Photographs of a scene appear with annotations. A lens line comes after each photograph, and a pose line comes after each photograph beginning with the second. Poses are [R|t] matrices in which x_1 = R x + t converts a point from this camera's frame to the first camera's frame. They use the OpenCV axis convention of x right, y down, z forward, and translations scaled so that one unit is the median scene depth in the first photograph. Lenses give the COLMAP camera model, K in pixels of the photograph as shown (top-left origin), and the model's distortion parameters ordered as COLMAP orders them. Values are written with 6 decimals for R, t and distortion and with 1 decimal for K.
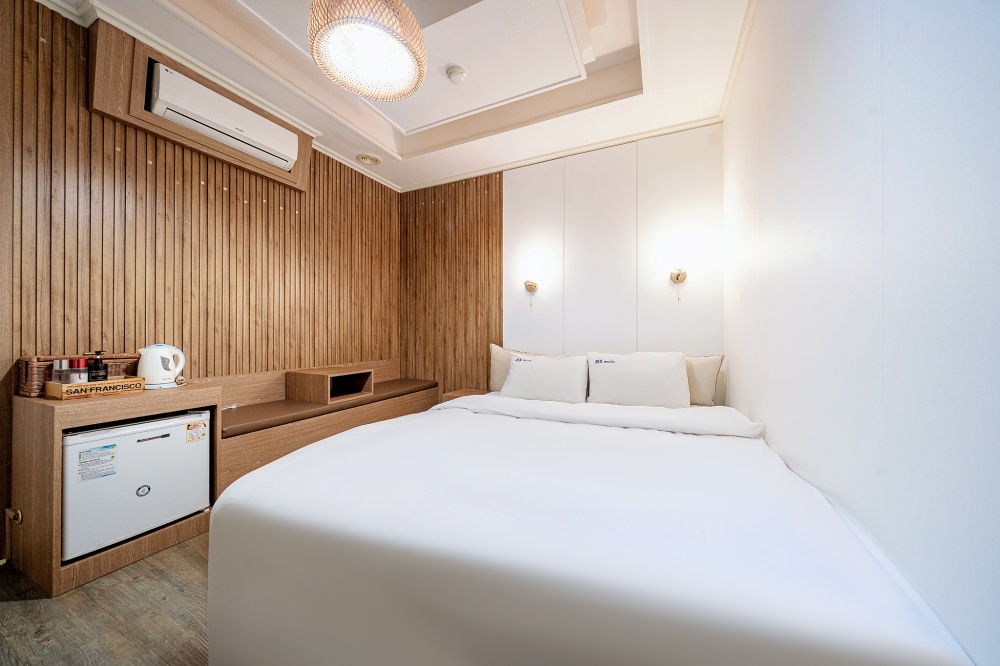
lens RADIAL K [[342.1, 0, 498.7], [0, 342.1, 331.1], [0, 0, 1]] dist [-0.000478, 0.000029]
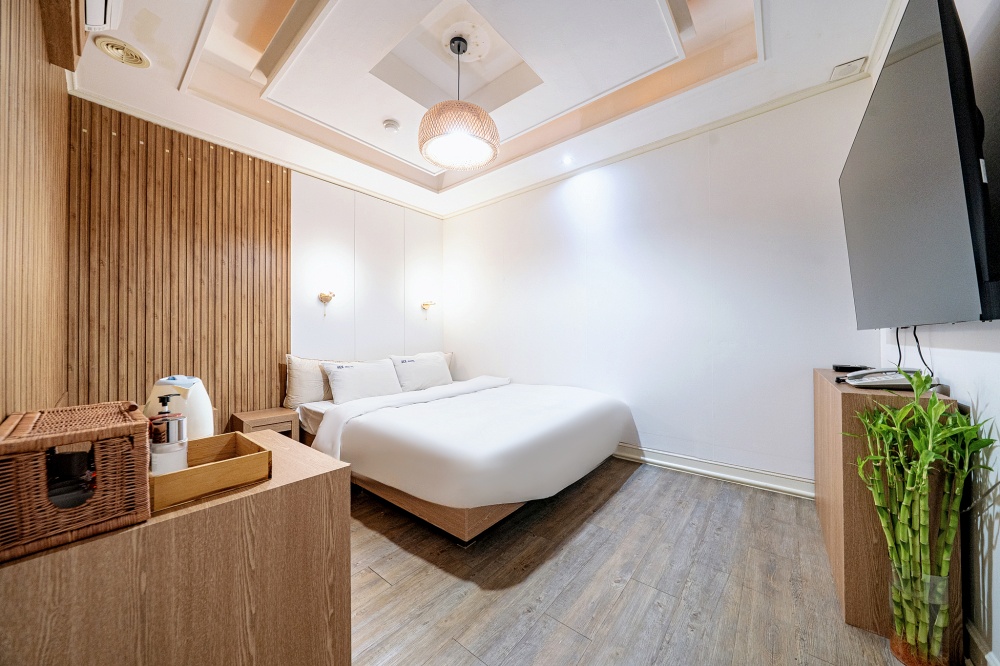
lens RADIAL K [[342.1, 0, 498.7], [0, 342.1, 331.1], [0, 0, 1]] dist [-0.000478, 0.000029]
pose [[0.255597, 0.013589, 0.966688, -0.735617], [-0.005142, 0.999906, -0.012696, -0.015692], [-0.966770, -0.001726, 0.255643, 0.205828]]
